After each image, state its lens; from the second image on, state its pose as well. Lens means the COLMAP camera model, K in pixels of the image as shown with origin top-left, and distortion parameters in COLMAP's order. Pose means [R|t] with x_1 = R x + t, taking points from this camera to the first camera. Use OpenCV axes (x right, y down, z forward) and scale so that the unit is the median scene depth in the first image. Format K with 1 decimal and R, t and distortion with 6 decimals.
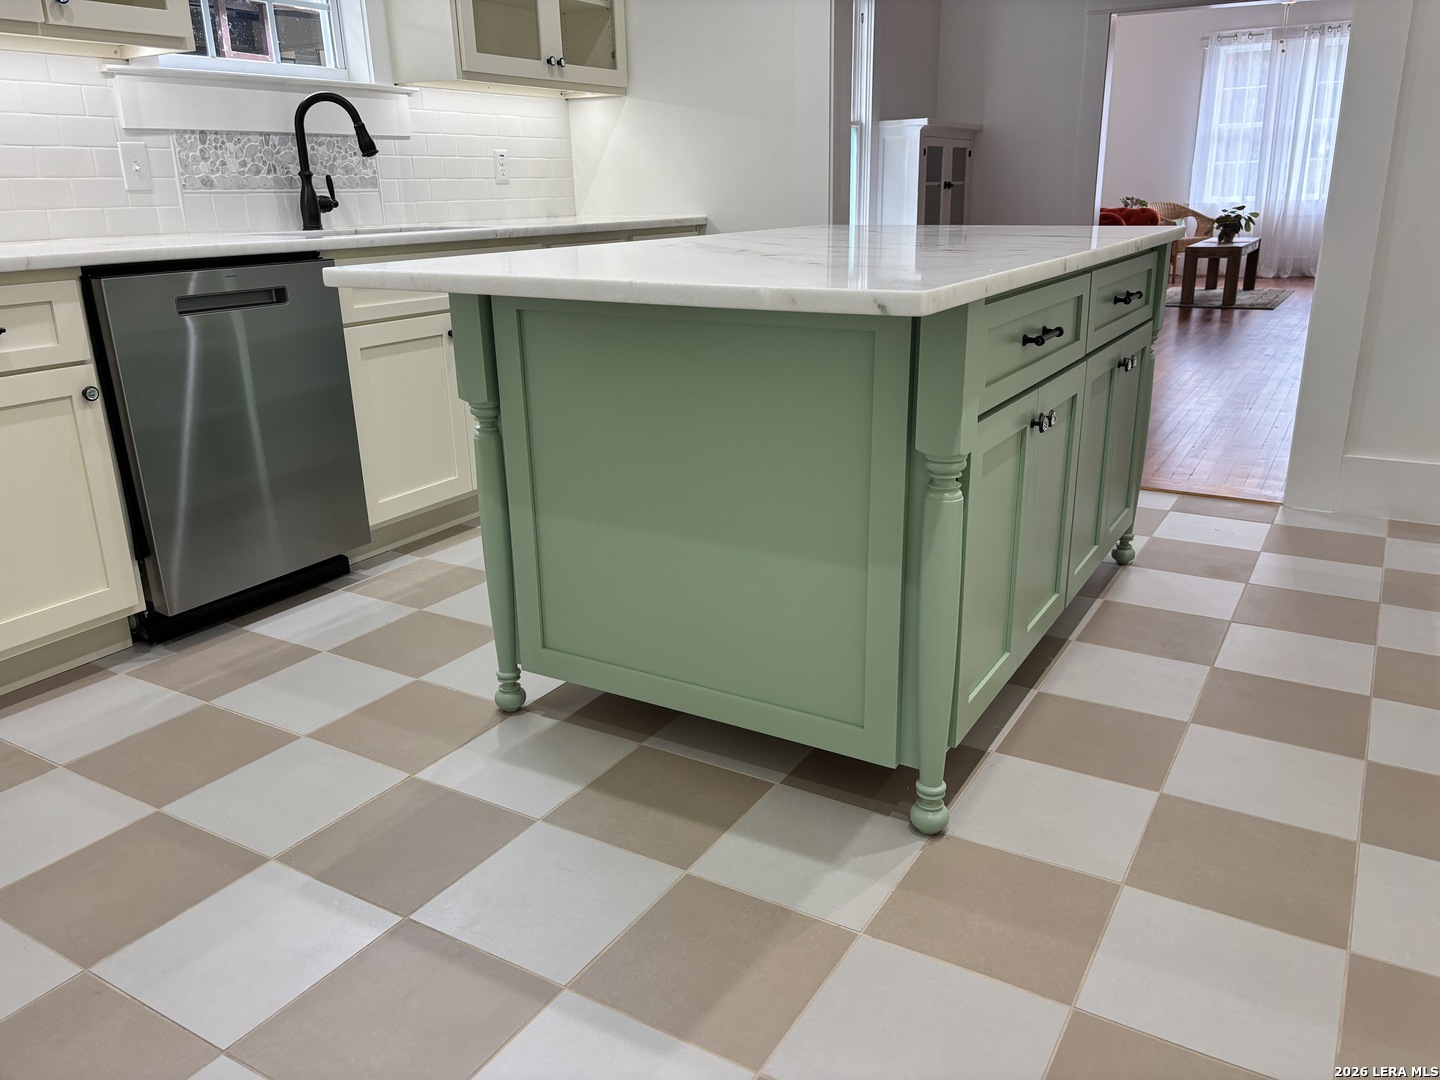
lens RADIAL K [[1097.7, 0, 727.7], [0, 1097.7, 533.3], [0, 0, 1]] dist [0.064964, -0.032505]
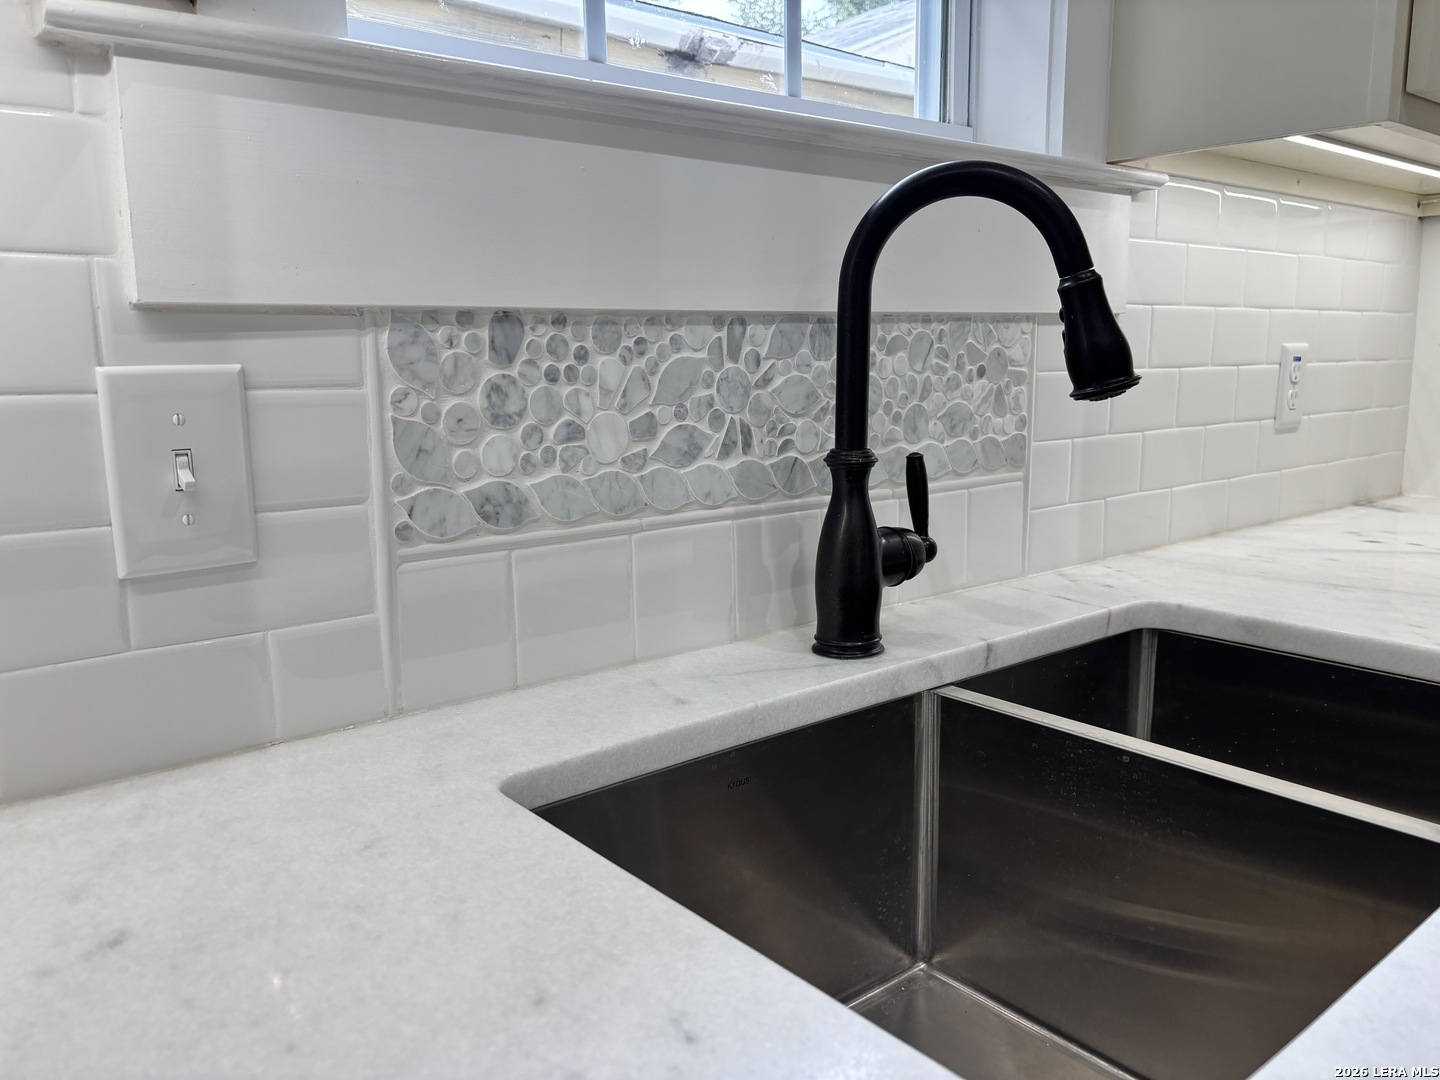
lens RADIAL K [[1097.7, 0, 723.5], [0, 1097.7, 545.6], [0, 0, 1]] dist [0.064964, -0.032505]
pose [[0.939006, 0.071493, -0.336388, -0.319497], [-0.114242, 0.987451, -0.109035, -0.271277], [0.324371, 0.140814, 0.935390, 0.748926]]
